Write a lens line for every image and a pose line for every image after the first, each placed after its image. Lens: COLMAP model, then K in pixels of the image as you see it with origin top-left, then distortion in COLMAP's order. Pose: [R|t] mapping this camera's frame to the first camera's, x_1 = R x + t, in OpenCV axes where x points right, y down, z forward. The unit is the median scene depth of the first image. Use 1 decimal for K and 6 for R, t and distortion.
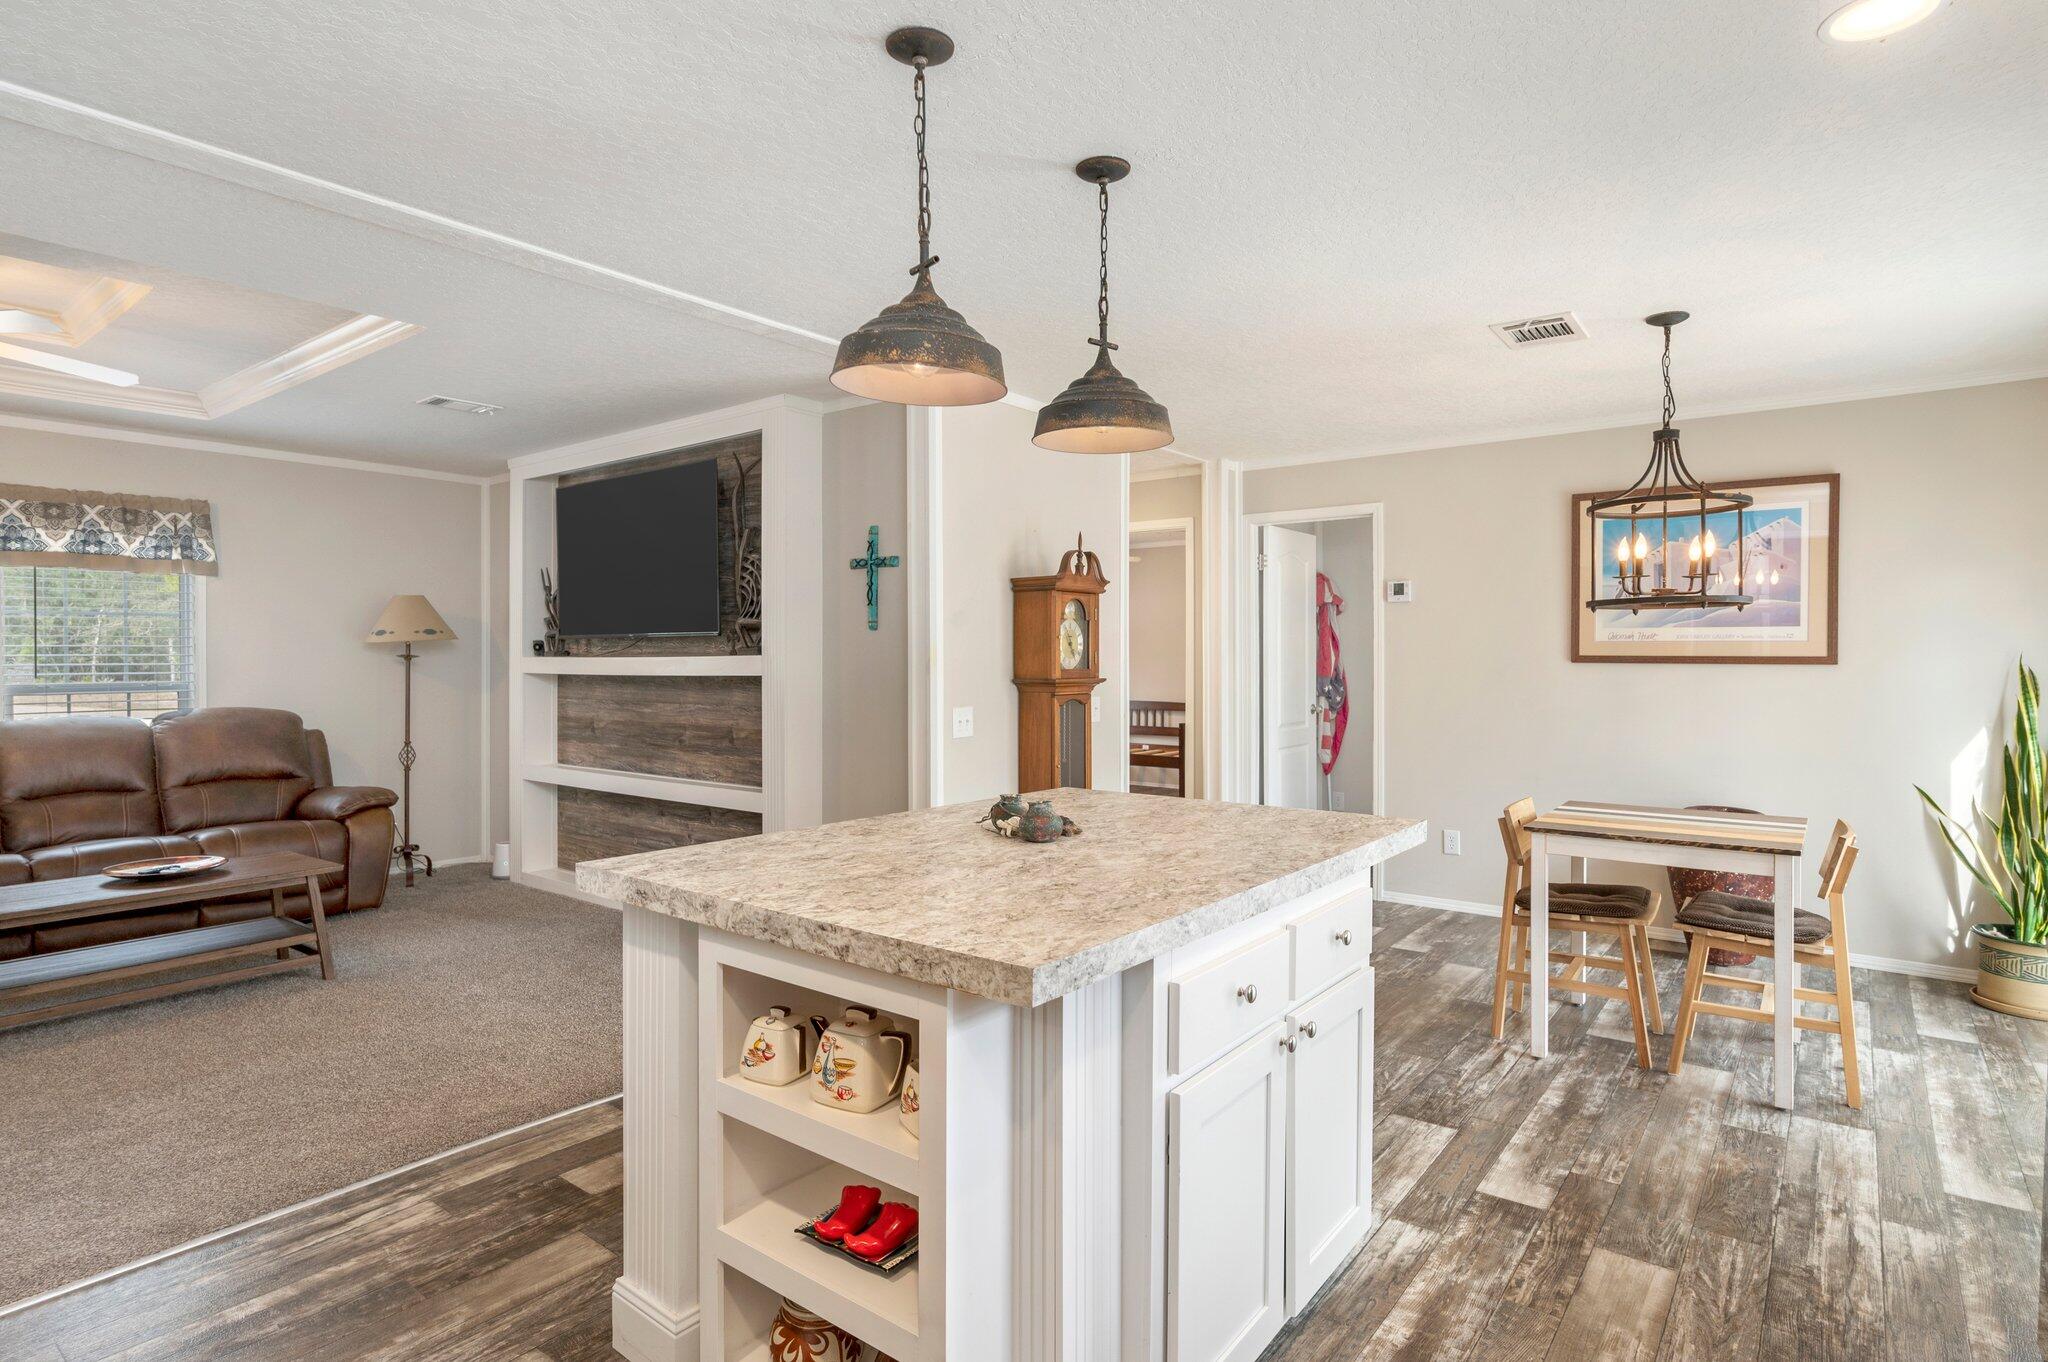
lens RADIAL K [[1058.3, 0, 1025.9], [0, 1058.3, 665.2], [0, 0, 1]] dist [-0.001794, -0.001165]
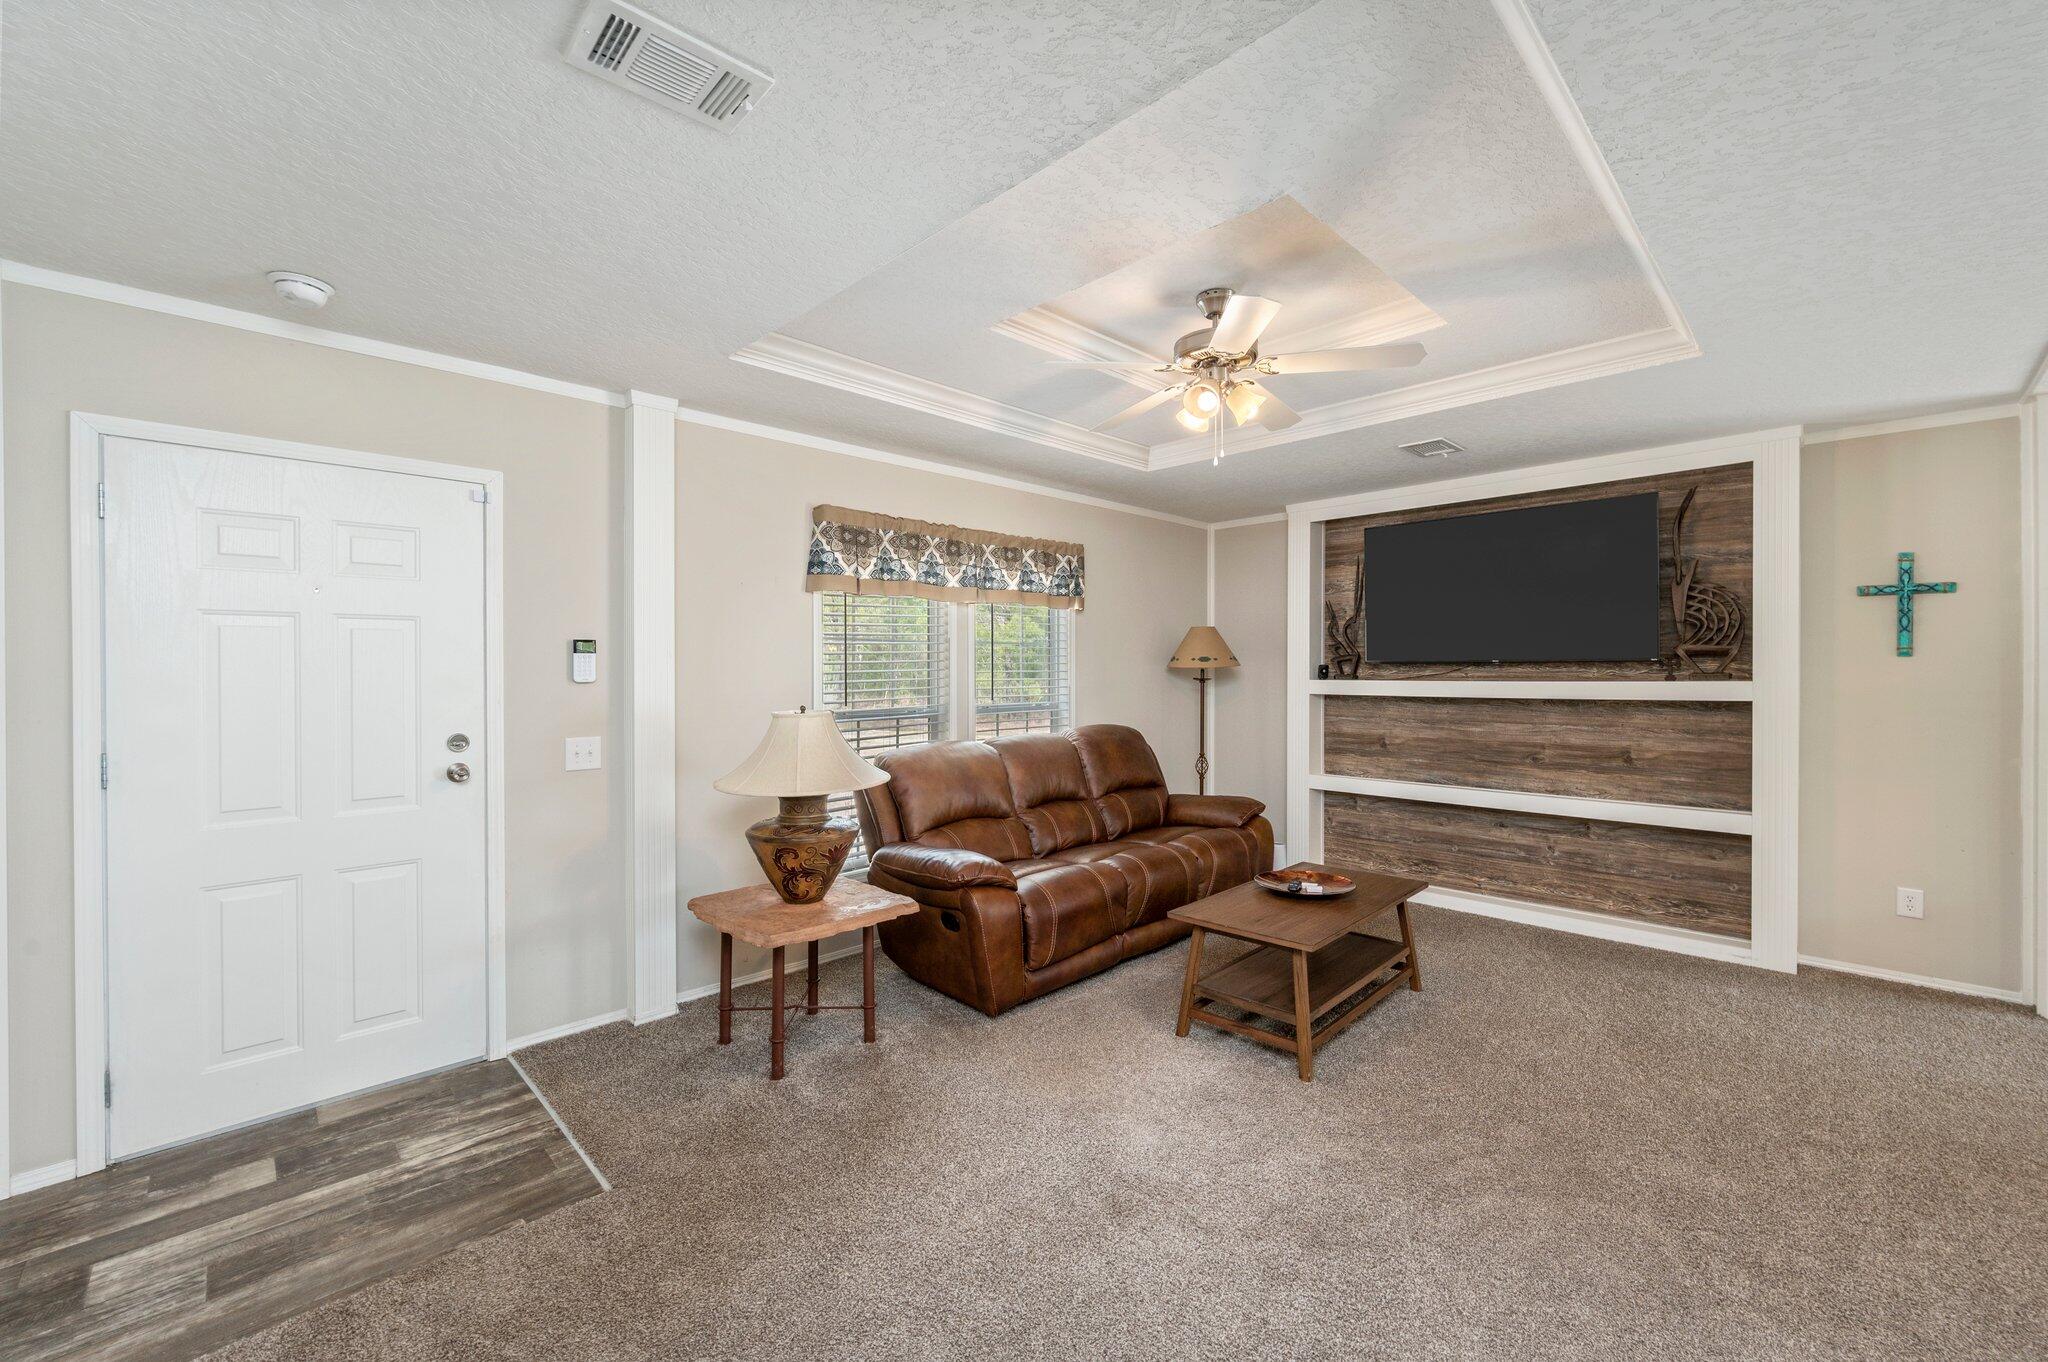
lens RADIAL K [[804.9, 0, 1040.6], [0, 804.9, 674.5], [0, 0, 1]] dist [-0.012516, 0.001918]
pose [[0.991121, -0.001386, -0.132955, -0.720340], [0.001241, 0.999999, -0.001168, -0.013628], [0.132957, 0.000993, 0.991121, 0.127911]]
